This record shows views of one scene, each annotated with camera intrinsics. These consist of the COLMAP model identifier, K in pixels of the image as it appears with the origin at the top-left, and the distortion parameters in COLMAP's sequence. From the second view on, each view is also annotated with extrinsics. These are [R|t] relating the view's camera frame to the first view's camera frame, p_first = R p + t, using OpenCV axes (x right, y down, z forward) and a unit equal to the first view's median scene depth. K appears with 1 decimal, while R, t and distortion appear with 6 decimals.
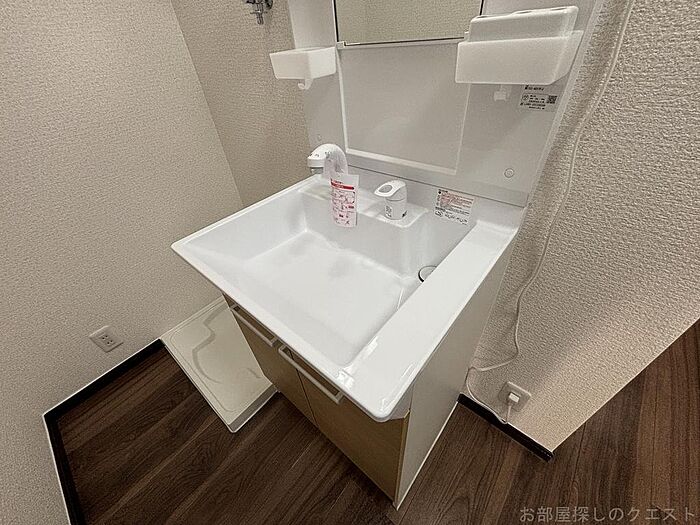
lens RADIAL K [[284.4, 0, 347.0], [0, 284.4, 262.2], [0, 0, 1]] dist [-0.002554, 0.001063]
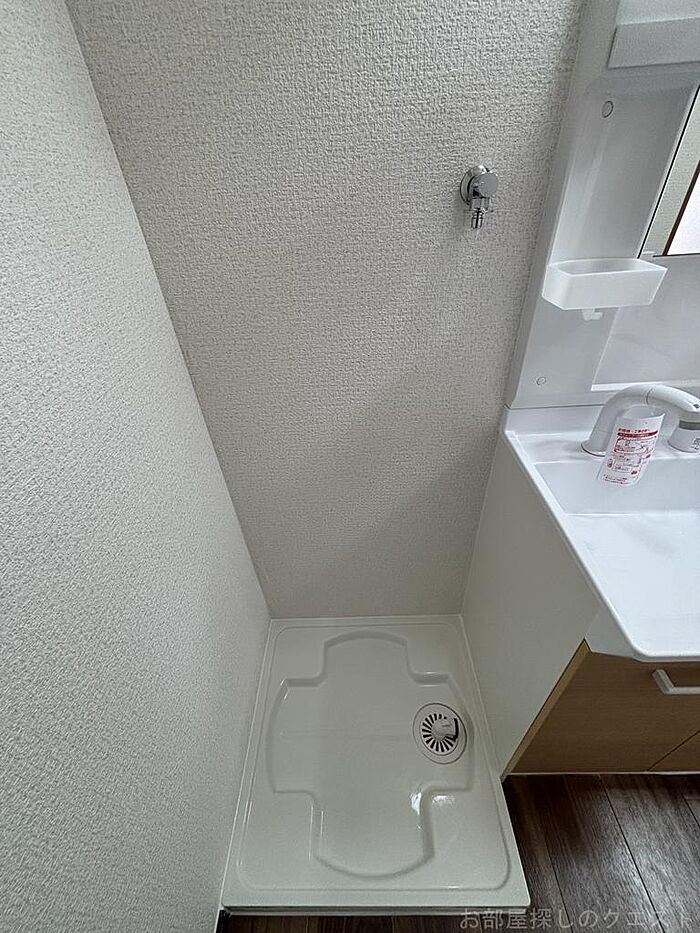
lens RADIAL K [[379.0, 0, 349.5], [0, 379.0, 469.0], [0, 0, 1]] dist [-0.002554, 0.001063]
pose [[0.765250, -0.348119, 0.541485, -1.133409], [0.402174, 0.915343, 0.020102, -0.496433], [-0.502642, 0.202388, 0.840470, 0.554268]]
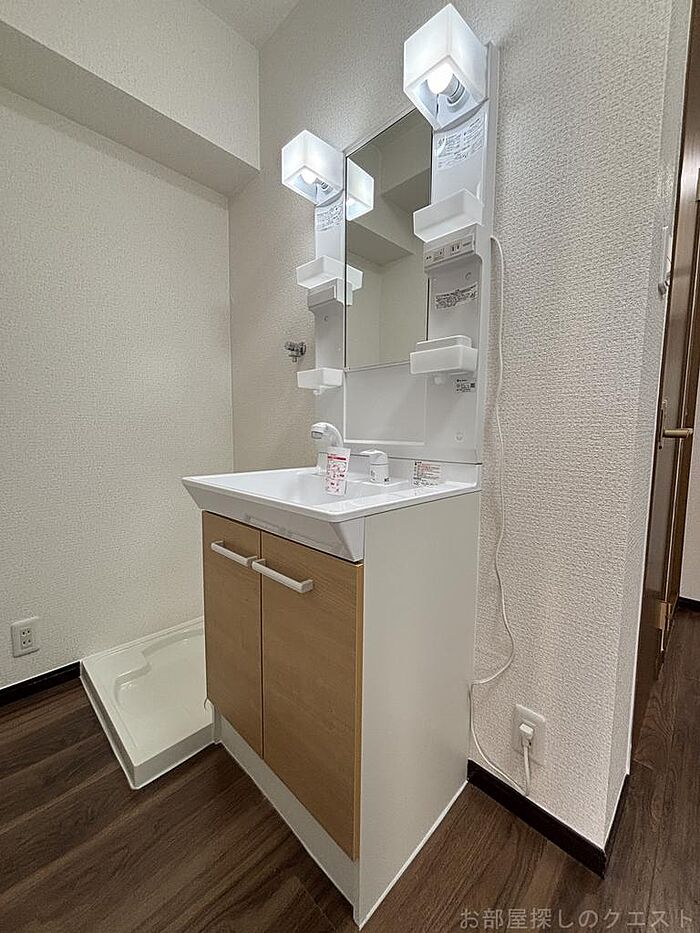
lens RADIAL K [[379.0, 0, 350.9], [0, 379.0, 468.6], [0, 0, 1]] dist [-0.002554, 0.001063]
pose [[0.994049, 0.097630, -0.048315, 0.120521], [-0.107832, 0.819105, -0.563418, 0.632975], [-0.015432, 0.565275, 0.824758, -0.272716]]
